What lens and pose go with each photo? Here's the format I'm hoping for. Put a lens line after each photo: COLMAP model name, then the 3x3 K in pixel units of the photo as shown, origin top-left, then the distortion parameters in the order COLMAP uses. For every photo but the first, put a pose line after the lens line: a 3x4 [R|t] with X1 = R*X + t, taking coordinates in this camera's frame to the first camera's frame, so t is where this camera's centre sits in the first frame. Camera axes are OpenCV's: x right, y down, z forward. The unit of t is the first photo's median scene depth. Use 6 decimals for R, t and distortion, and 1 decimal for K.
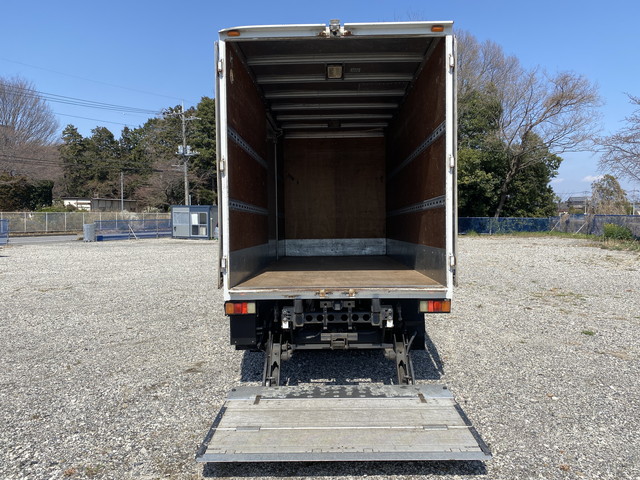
lens RADIAL K [[491.4, 0, 320.0], [0, 491.4, 240.0], [0, 0, 1]] dist [0.003242, 0.003135]
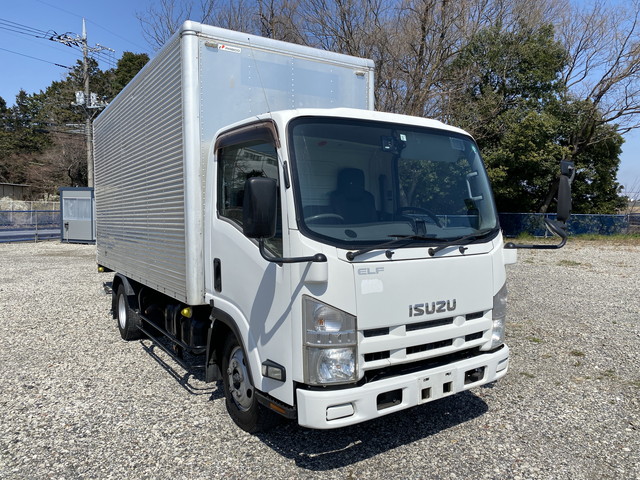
lens RADIAL K [[491.4, 0, 320.0], [0, 491.4, 240.0], [0, 0, 1]] dist [0.003242, 0.003135]
pose [[0.991162, 0.005435, 0.132547, -0.039906], [-0.006738, 0.999933, 0.009382, -0.007917], [-0.132487, -0.010193, 0.991132, 0.211316]]
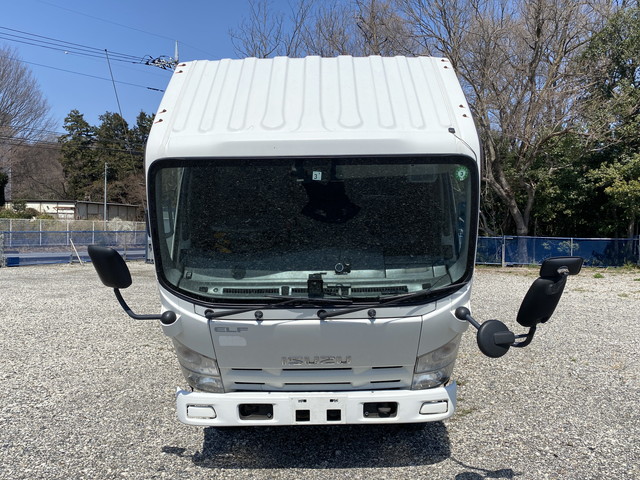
lens RADIAL K [[564.6, 0, 320.0], [0, 564.6, 240.0], [0, 0, 1]] dist [0.002222, 0.003812]
pose [[0.992137, 0.016314, -0.124089, -0.002597], [-0.020246, 0.999330, -0.030492, -0.008445], [0.123508, 0.032765, 0.991803, 0.196924]]
